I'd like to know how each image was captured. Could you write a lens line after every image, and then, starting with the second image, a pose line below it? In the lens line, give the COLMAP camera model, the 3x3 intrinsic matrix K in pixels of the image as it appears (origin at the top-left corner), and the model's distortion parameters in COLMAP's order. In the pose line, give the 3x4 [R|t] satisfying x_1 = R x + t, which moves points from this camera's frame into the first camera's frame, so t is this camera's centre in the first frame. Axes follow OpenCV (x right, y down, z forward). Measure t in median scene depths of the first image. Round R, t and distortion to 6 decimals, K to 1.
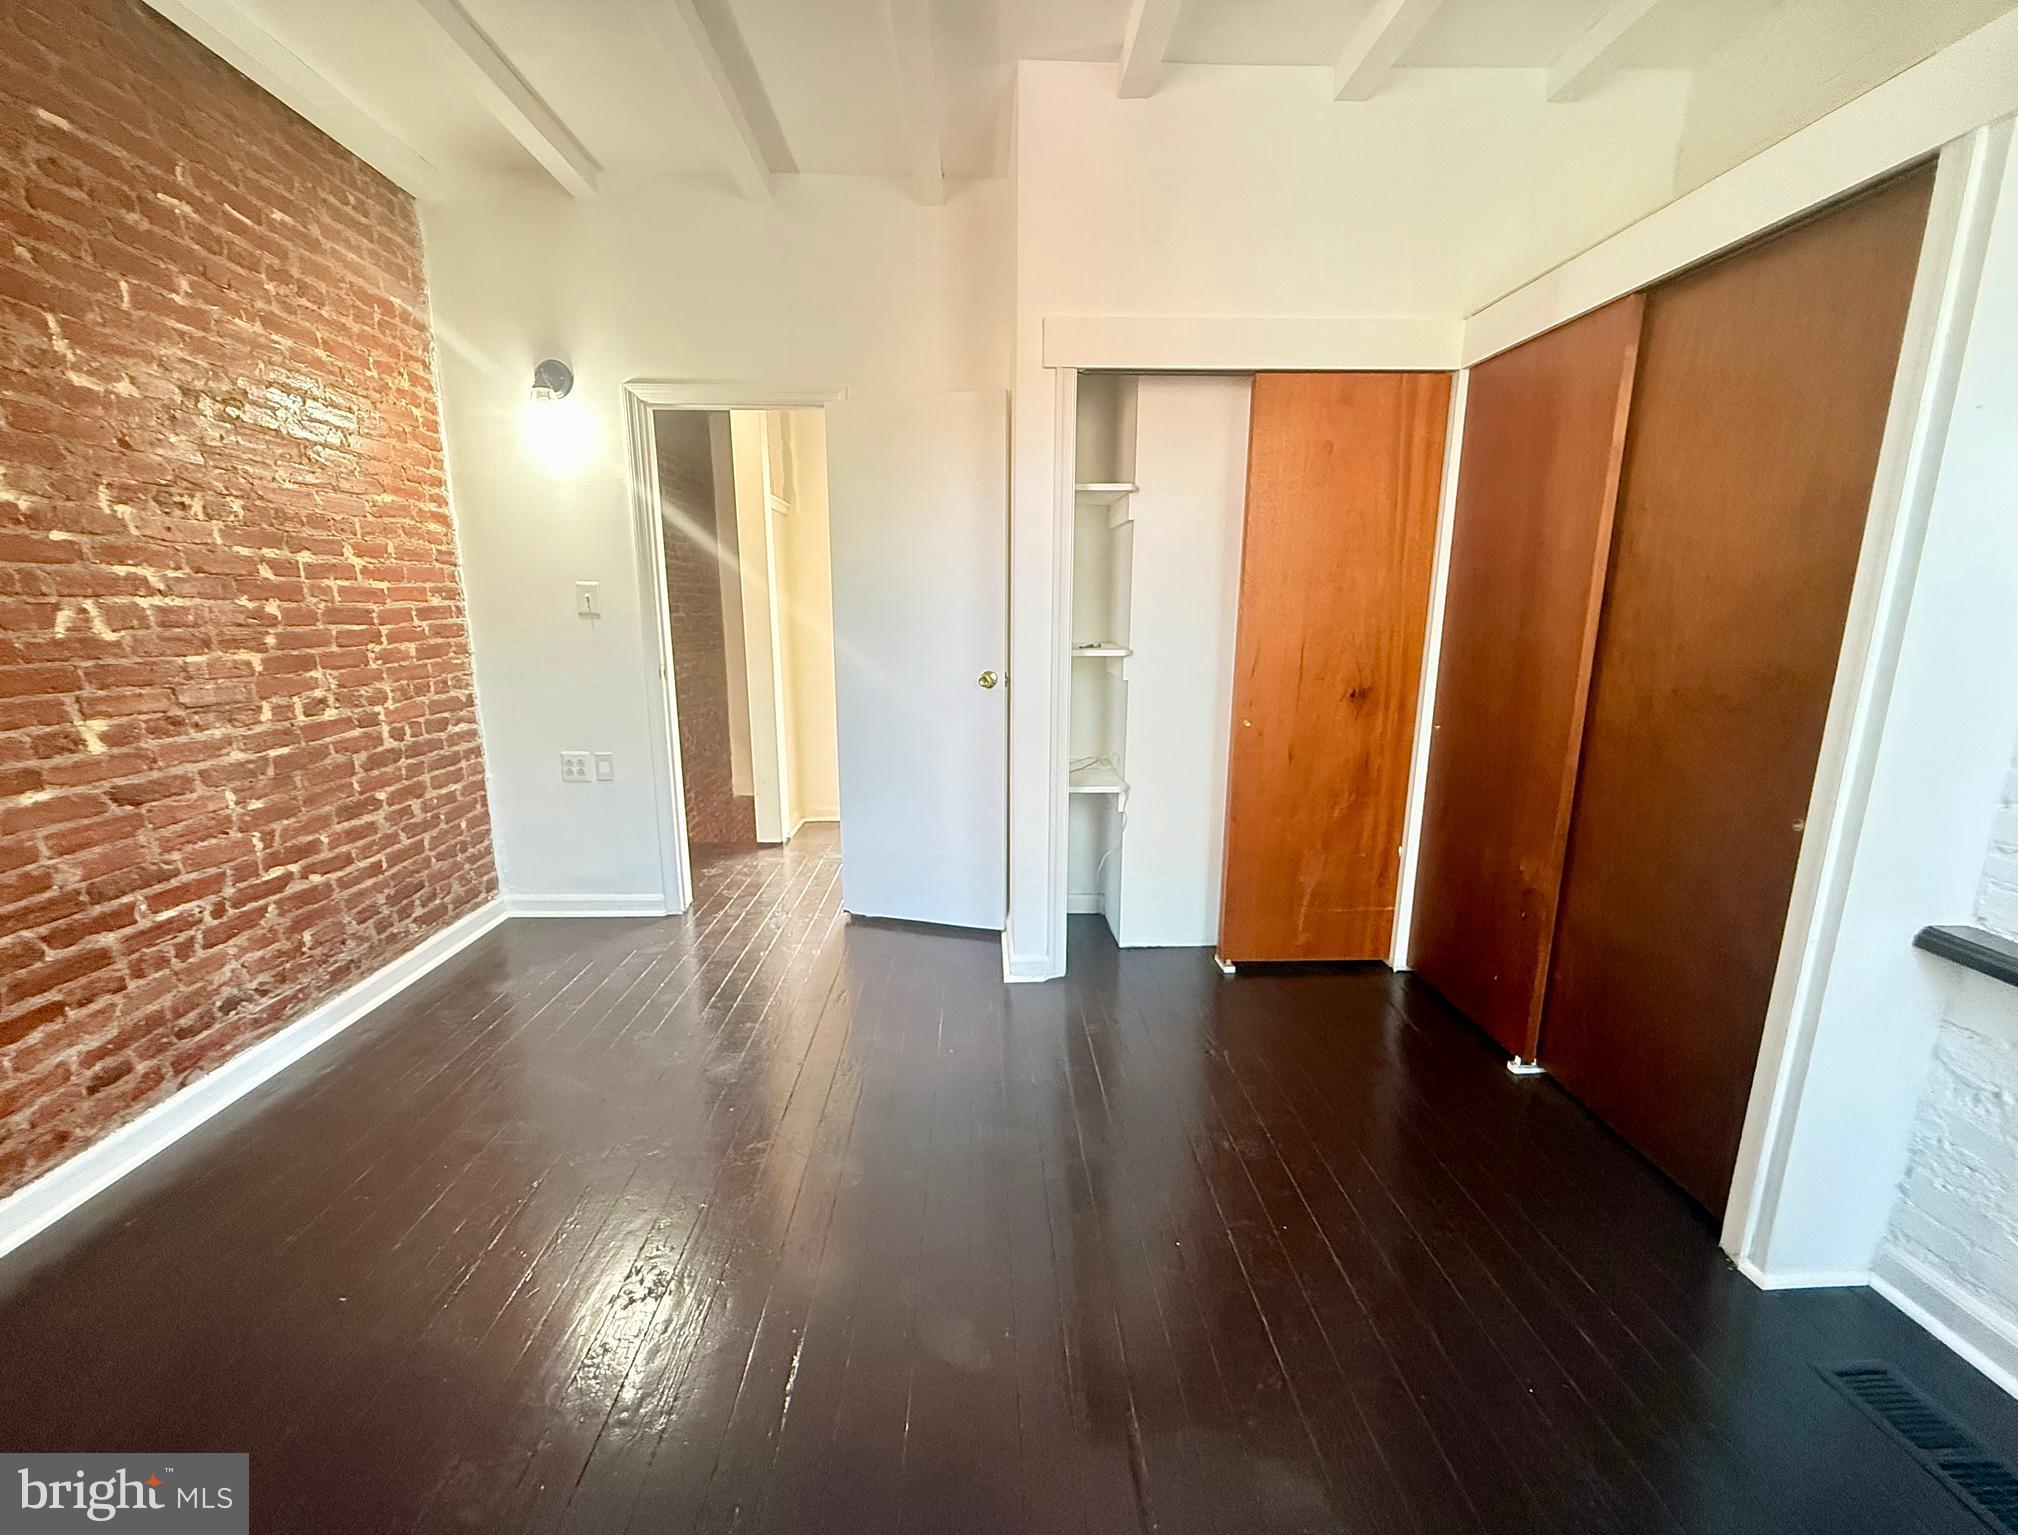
lens RADIAL K [[836.6, 0, 1005.2], [0, 836.6, 773.9], [0, 0, 1]] dist [0.000022, 0.000194]
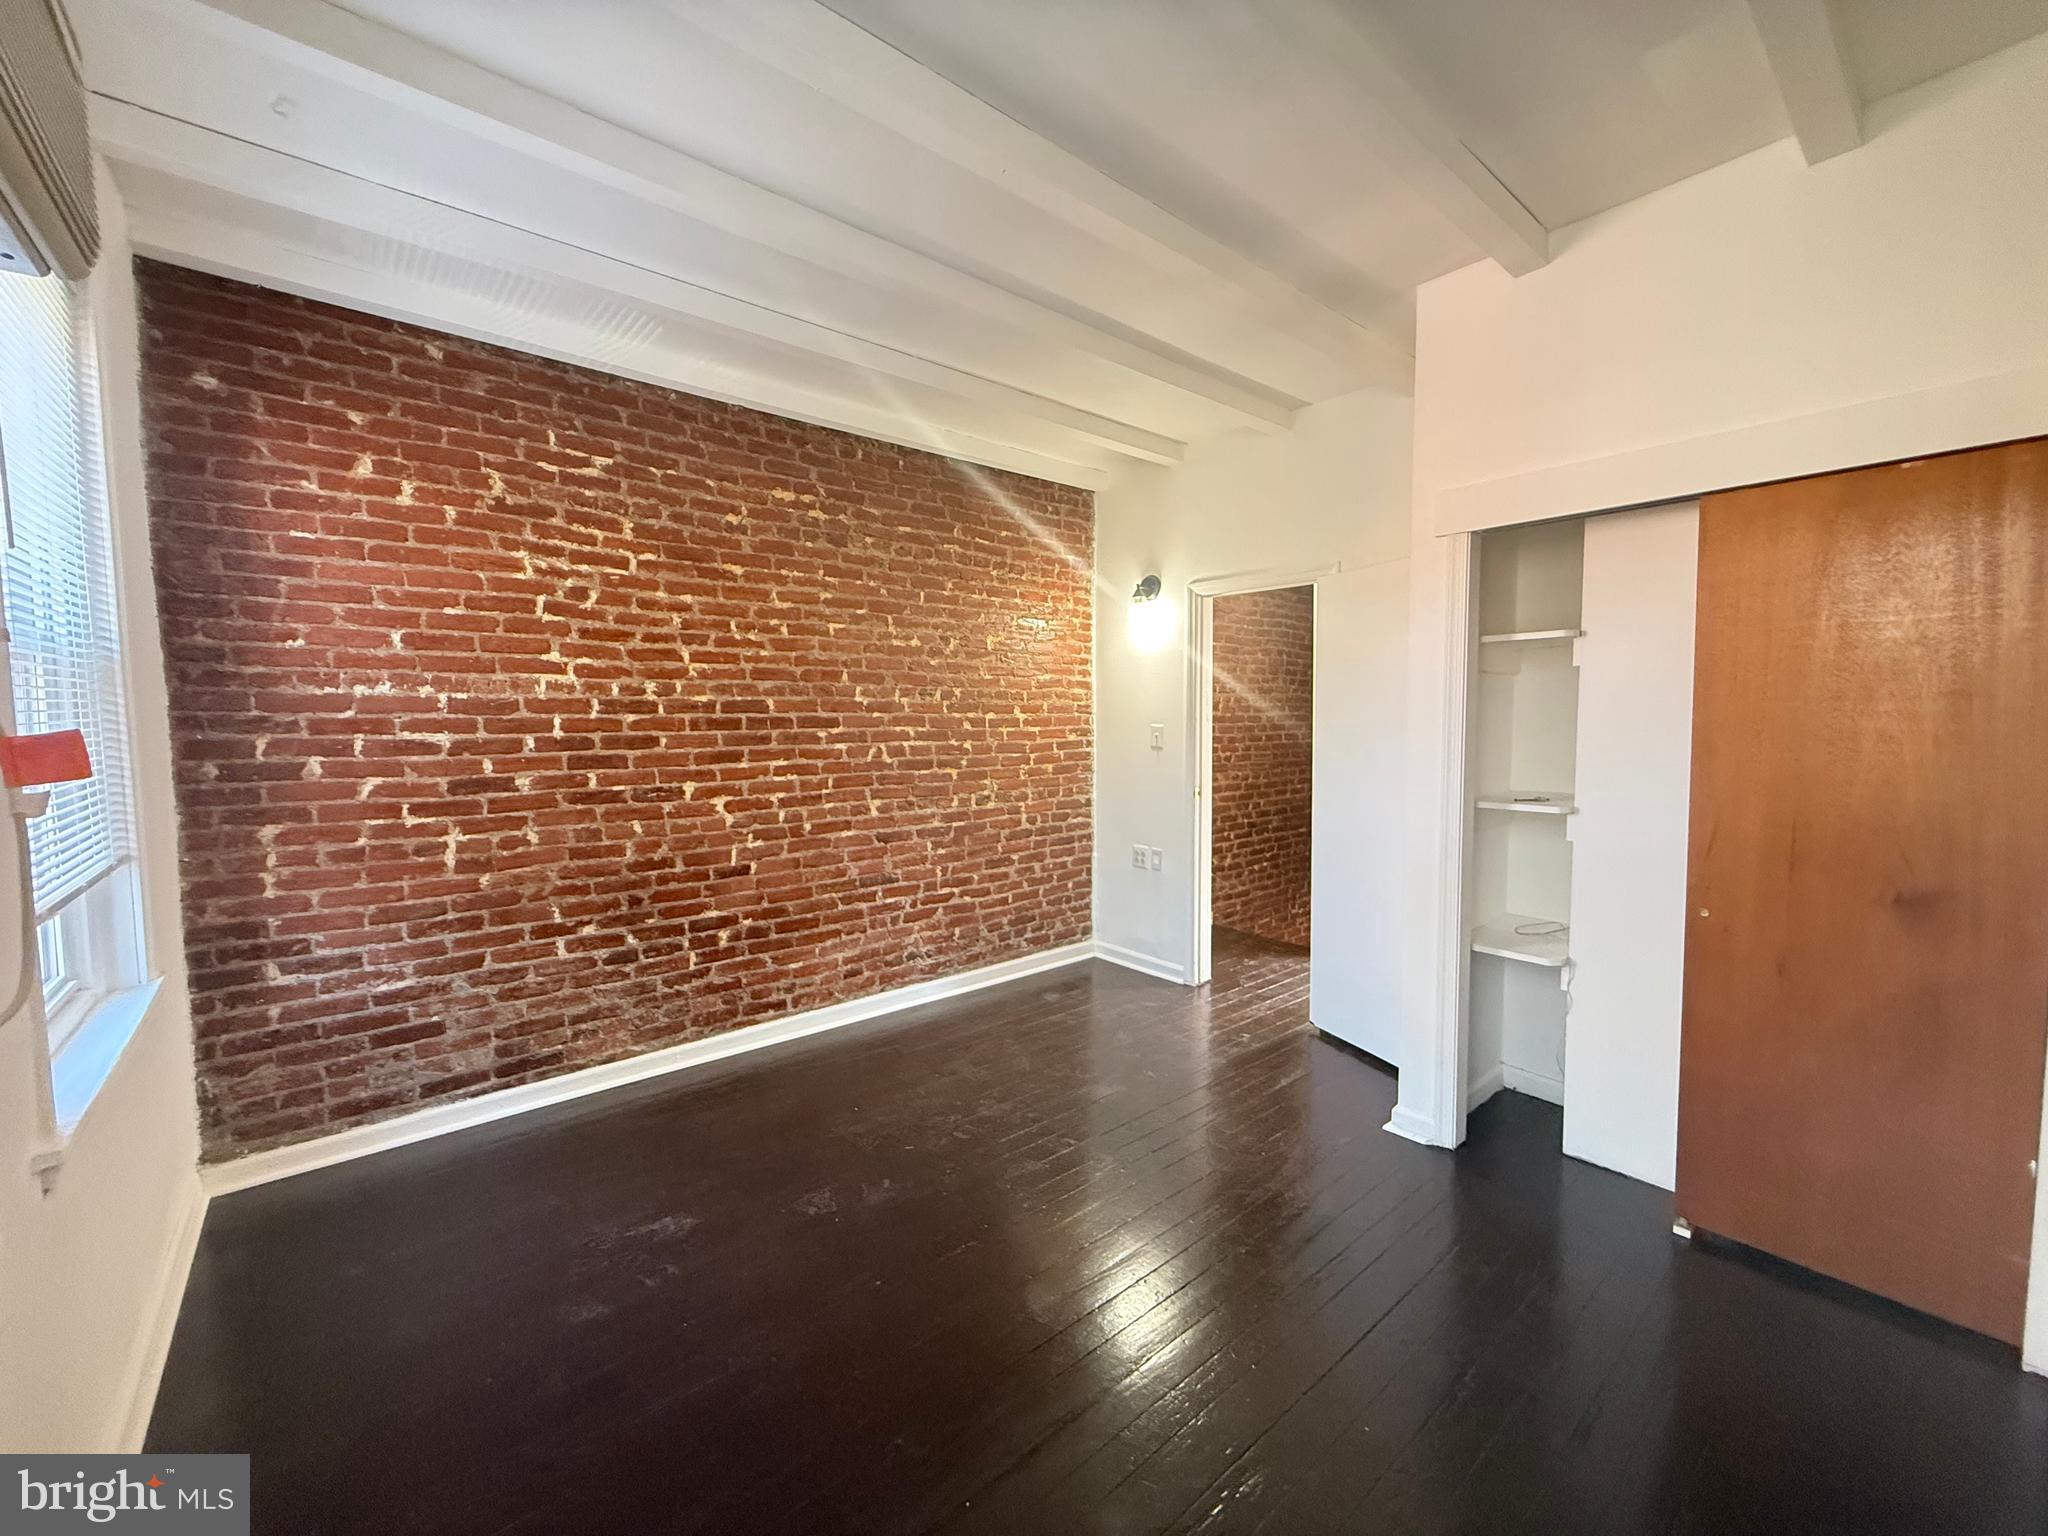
lens RADIAL K [[816.1, 0, 1019.9], [0, 816.1, 765.8], [0, 0, 1]] dist [-0.000880, 0.000022]
pose [[0.616723, 0.045967, -0.785837, 0.556627], [-0.151576, 0.986546, -0.061249, -0.059468], [0.772449, 0.156888, 0.615393, 0.006851]]
